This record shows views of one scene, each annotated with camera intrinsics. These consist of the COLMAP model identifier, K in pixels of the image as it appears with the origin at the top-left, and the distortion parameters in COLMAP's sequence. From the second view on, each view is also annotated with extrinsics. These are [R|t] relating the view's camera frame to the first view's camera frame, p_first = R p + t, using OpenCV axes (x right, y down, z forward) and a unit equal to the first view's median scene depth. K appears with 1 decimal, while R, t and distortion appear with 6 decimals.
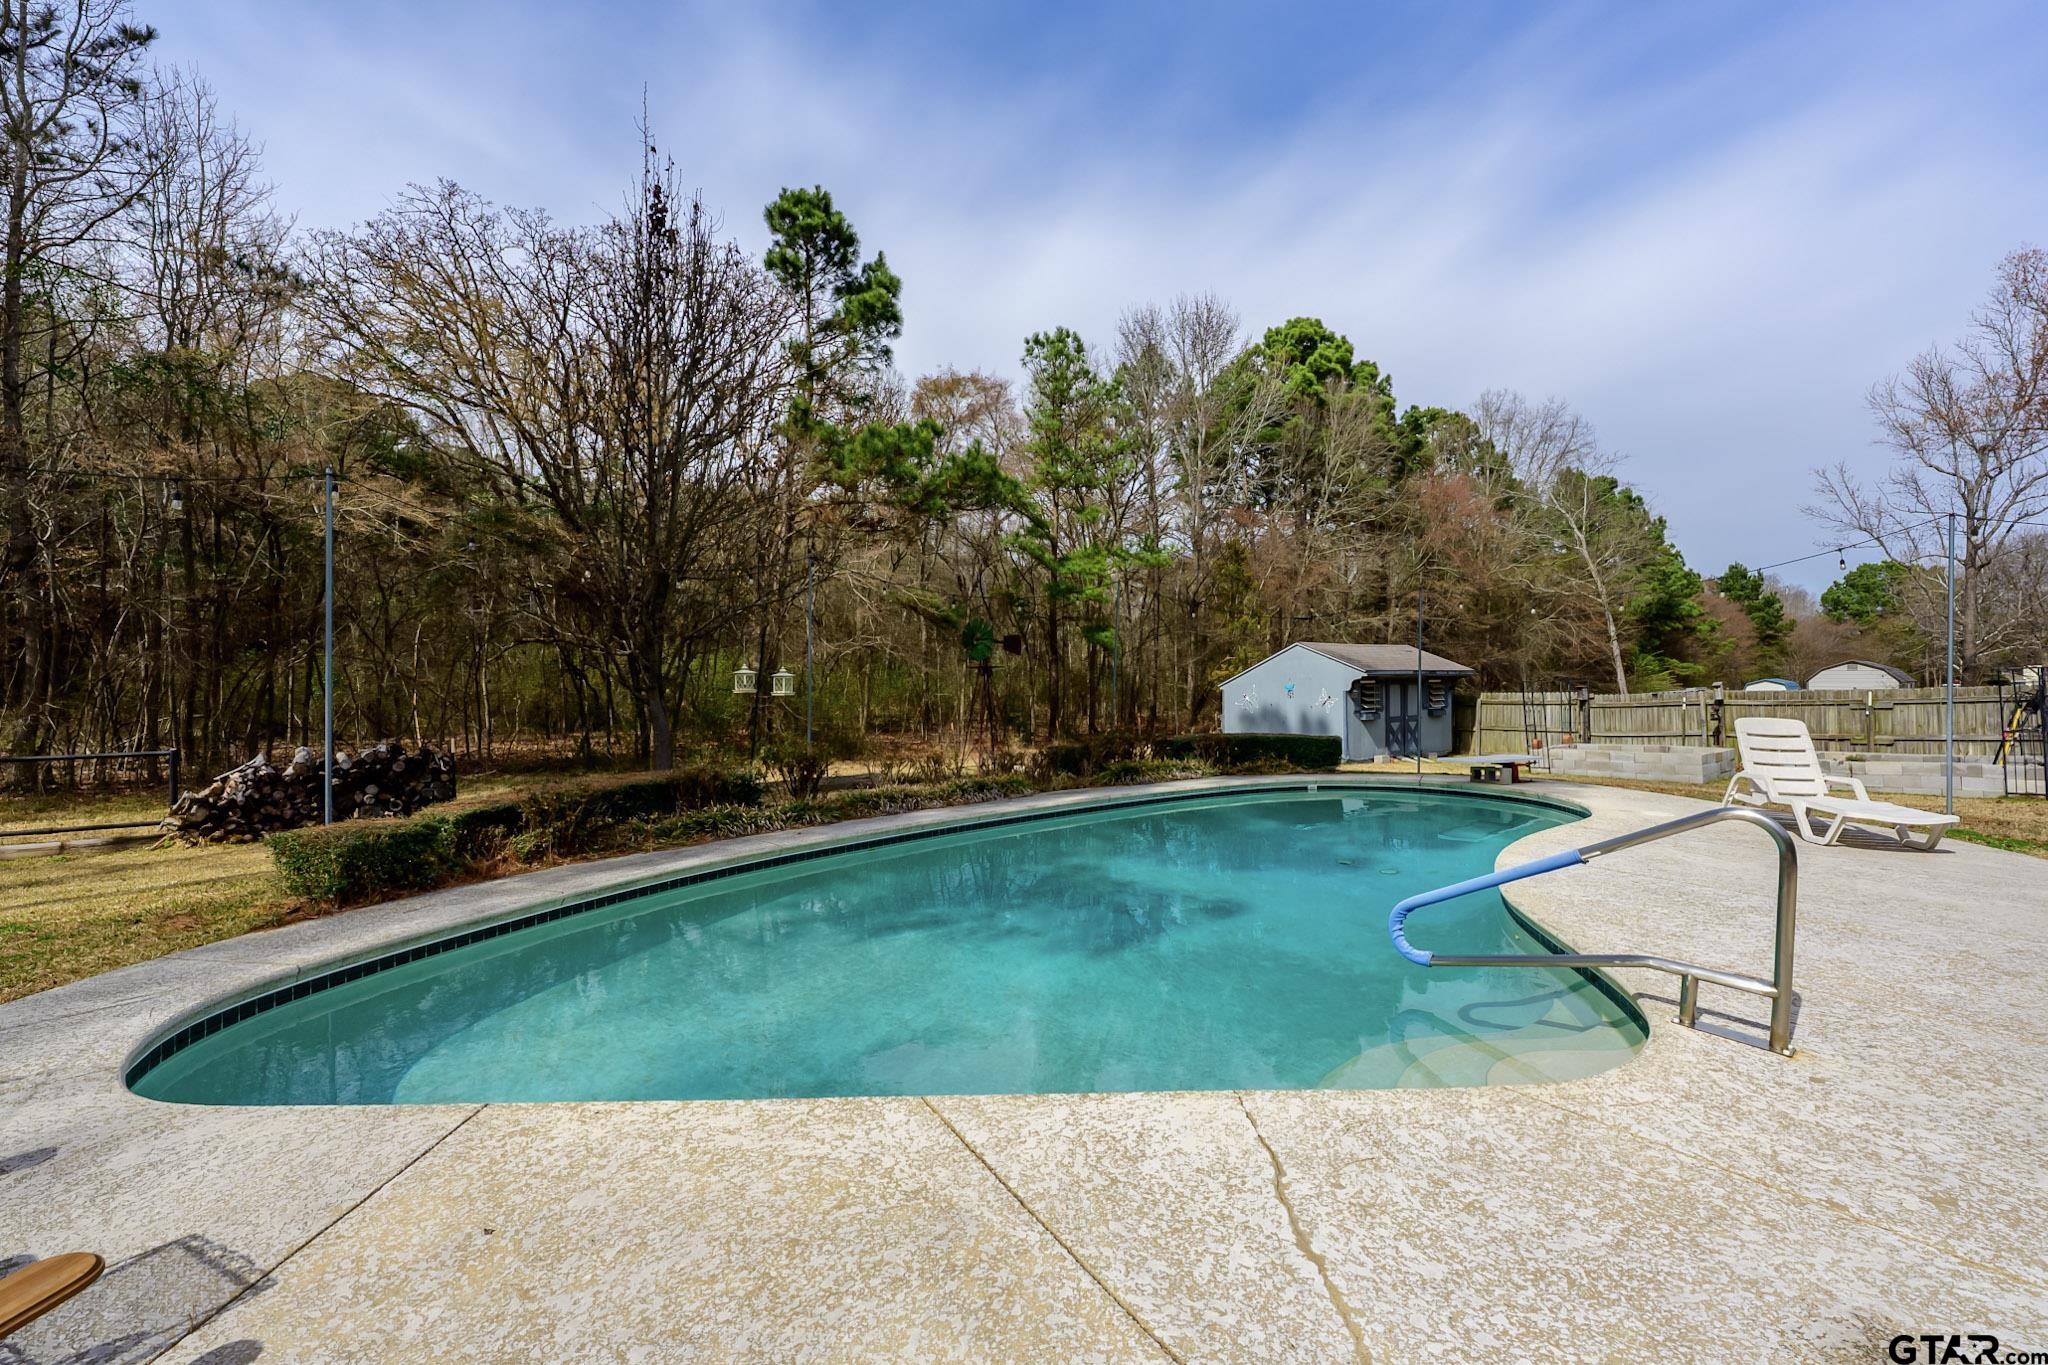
lens RADIAL K [[834.1, 0, 1022.3], [0, 834.1, 685.5], [0, 0, 1]] dist [-0.001405, 0.000234]
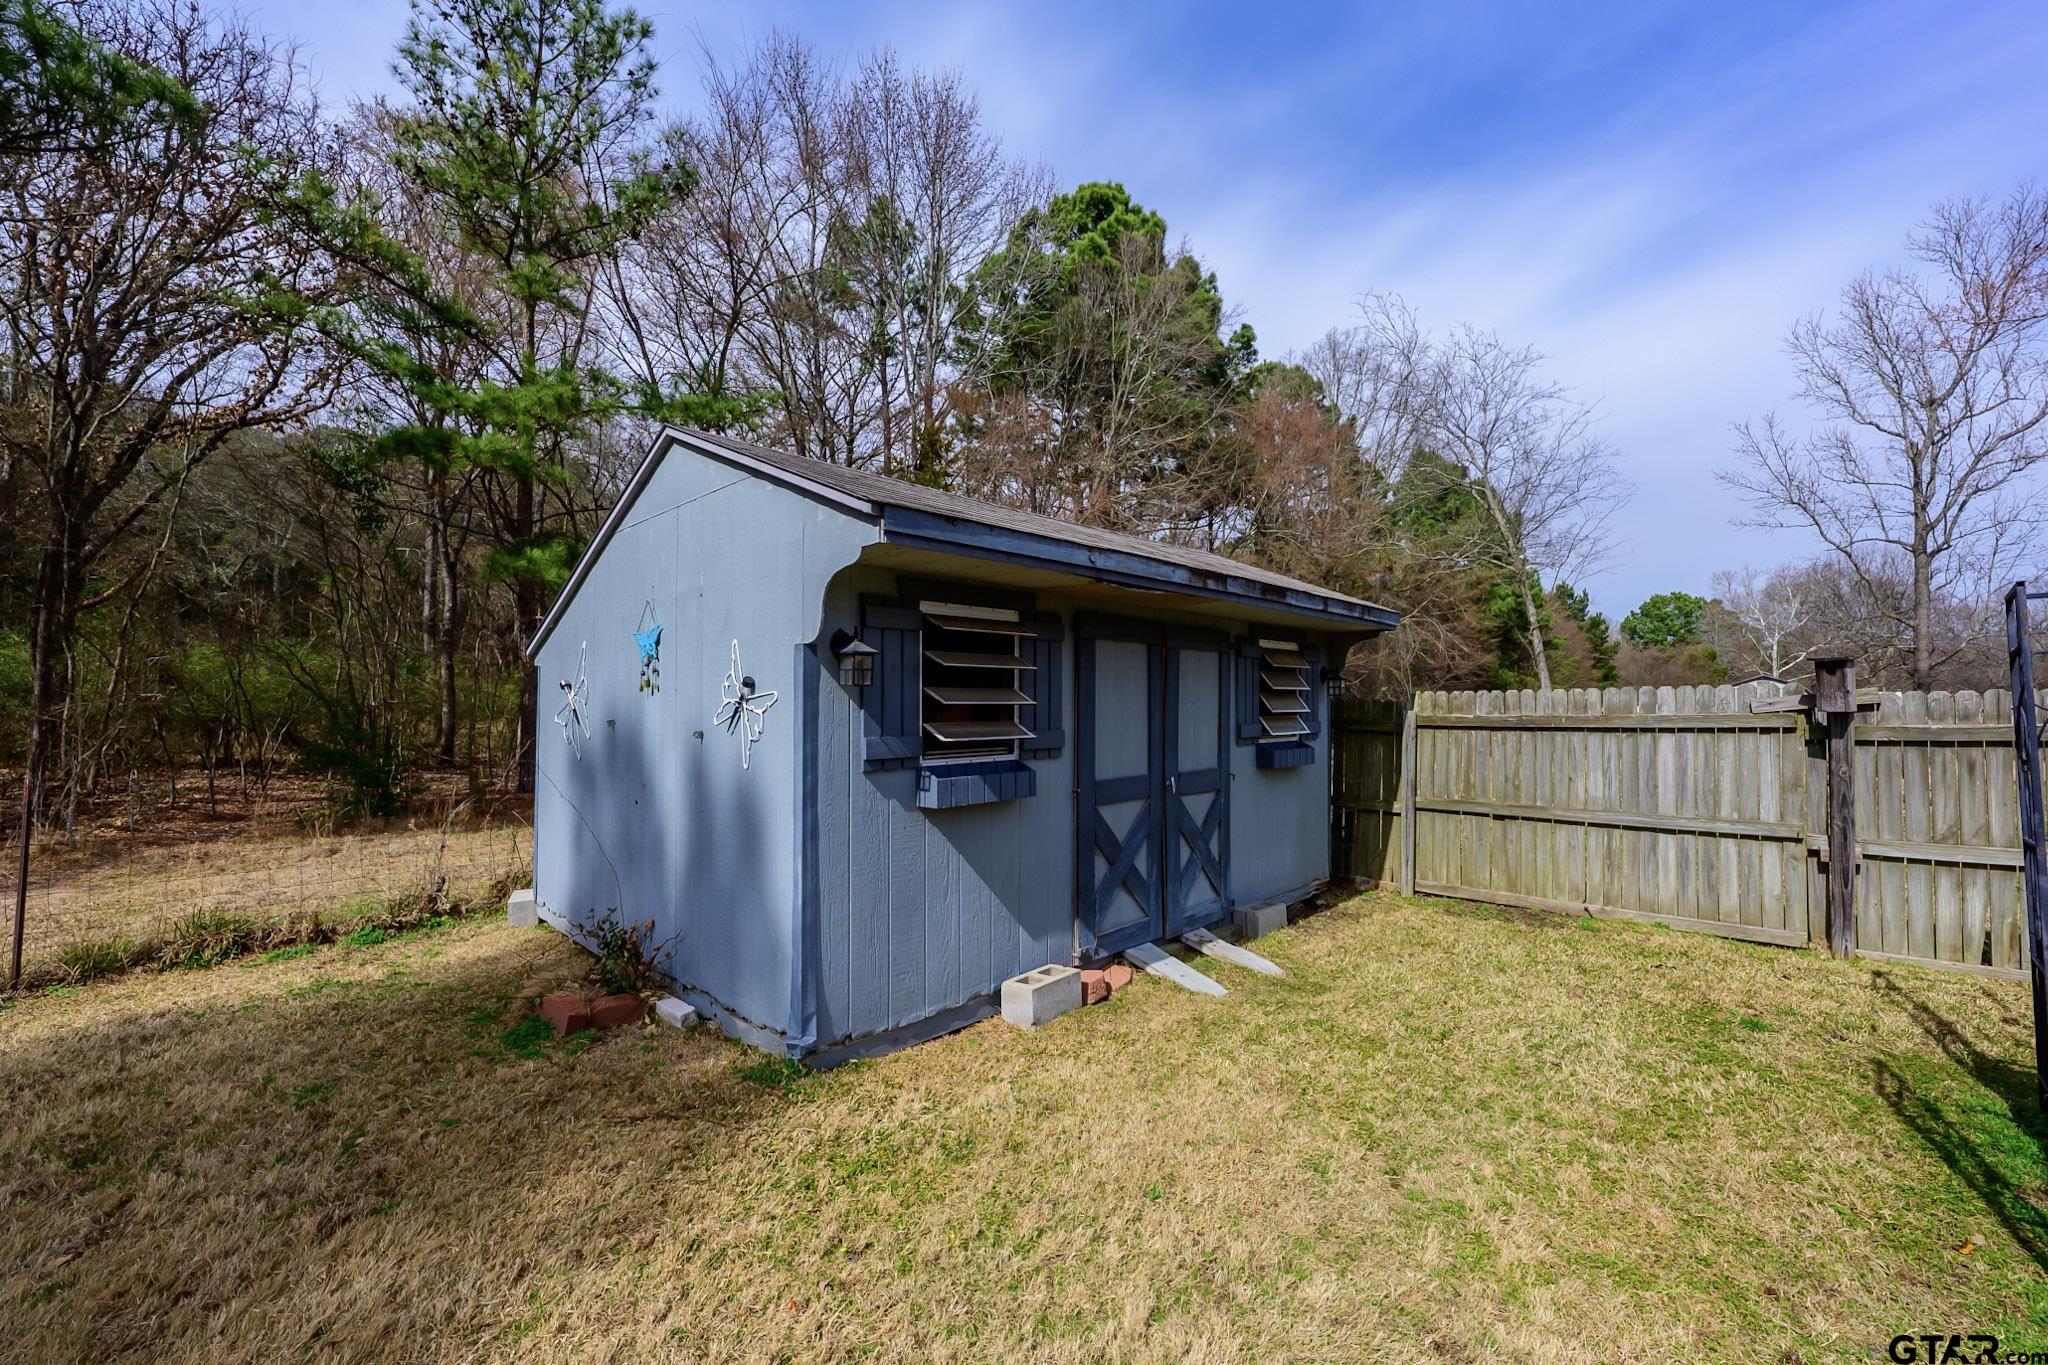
lens RADIAL K [[834.1, 0, 1024.2], [0, 834.1, 688.2], [0, 0, 1]] dist [-0.001405, 0.000234]
pose [[0.984865, 0.013827, 0.172768, 0.192667], [-0.009958, 0.999680, -0.023242, 0.009080], [-0.173034, 0.021170, 0.984688, 0.393316]]
